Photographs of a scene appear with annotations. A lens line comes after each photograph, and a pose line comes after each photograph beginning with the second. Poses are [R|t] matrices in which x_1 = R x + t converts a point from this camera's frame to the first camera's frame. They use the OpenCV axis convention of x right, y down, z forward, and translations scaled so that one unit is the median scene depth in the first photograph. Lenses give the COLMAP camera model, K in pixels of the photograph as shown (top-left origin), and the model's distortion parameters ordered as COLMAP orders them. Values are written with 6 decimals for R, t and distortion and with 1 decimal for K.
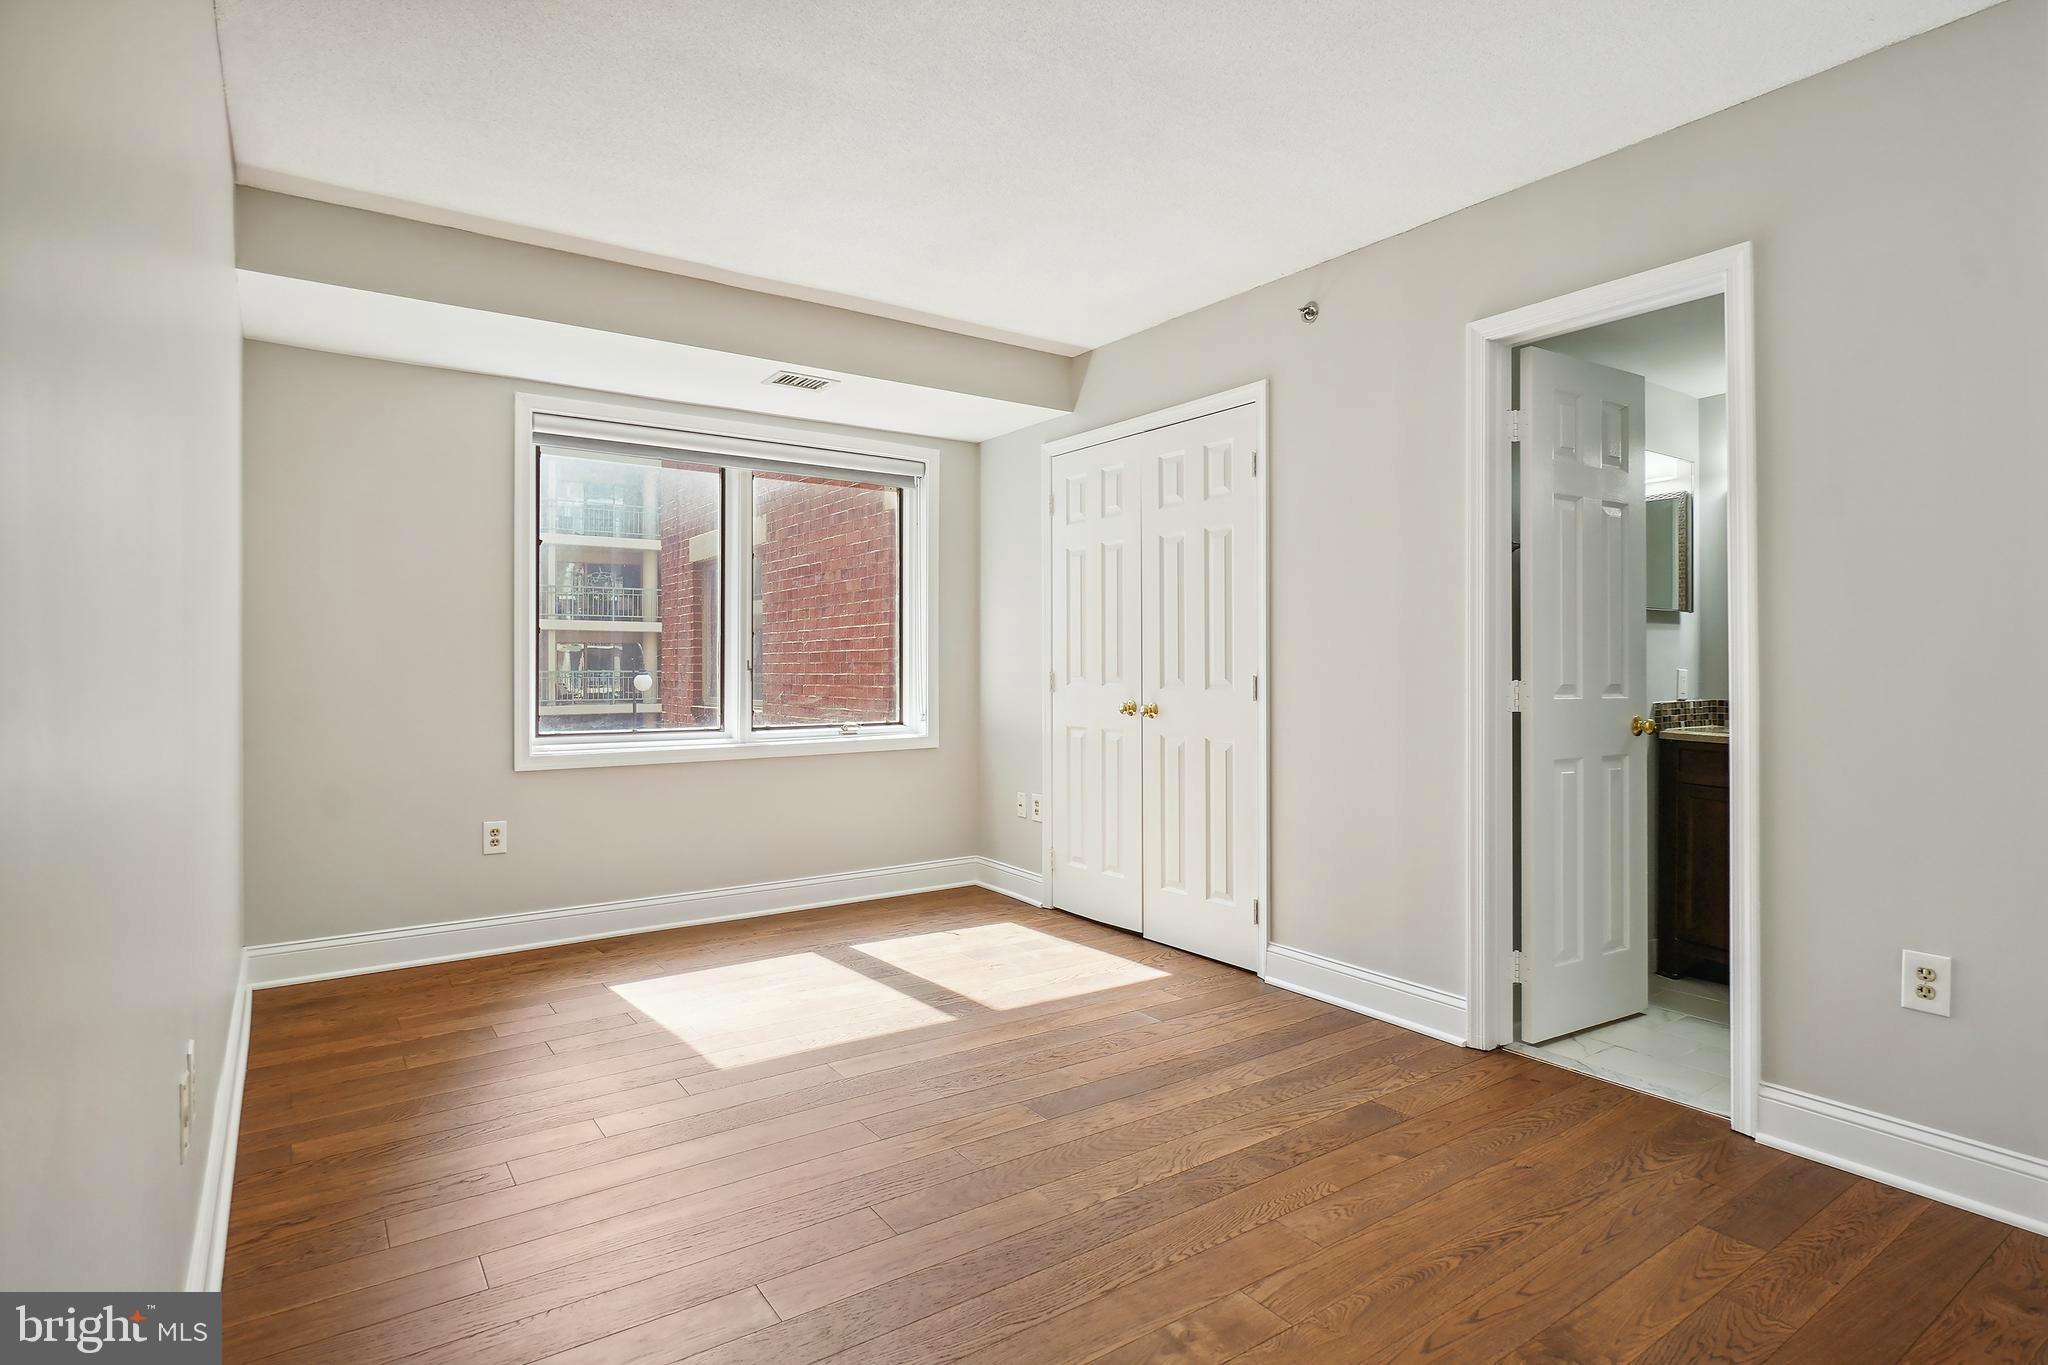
lens RADIAL K [[1098.8, 0, 1079.9], [0, 1098.8, 663.2], [0, 0, 1]] dist [0.000704, -0.007695]
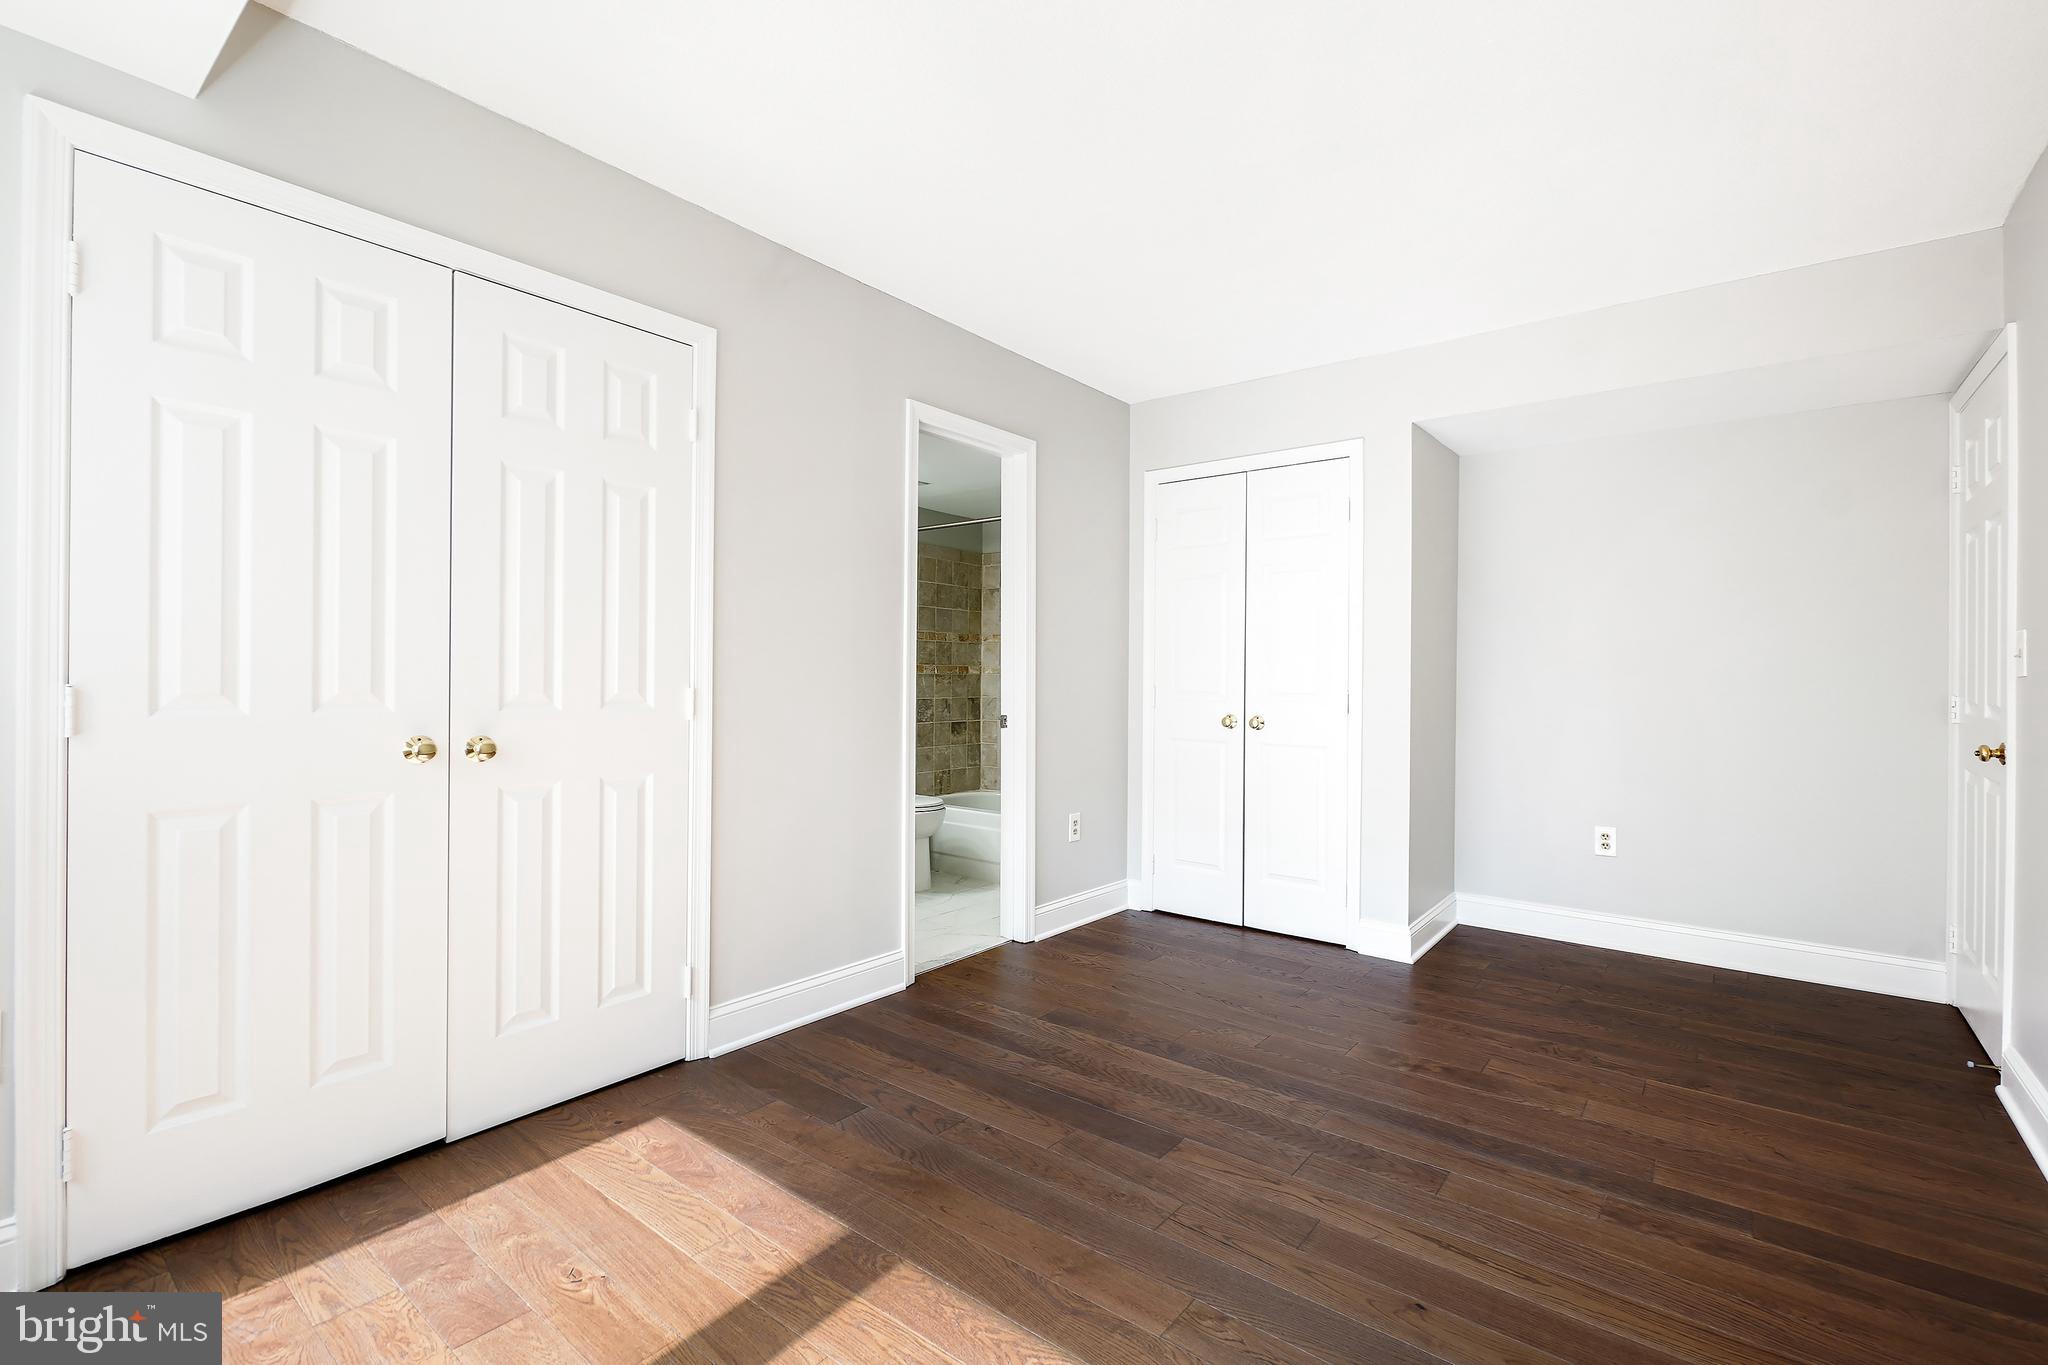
lens RADIAL K [[896.1, 0, 1033.4], [0, 896.1, 691.1], [0, 0, 1]] dist [-0.000927, -0.001315]
pose [[-0.262003, -0.014542, 0.964958, -0.626950], [-0.006267, 0.999891, 0.013367, 0.005871], [-0.965047, -0.002545, -0.262065, 1.105004]]
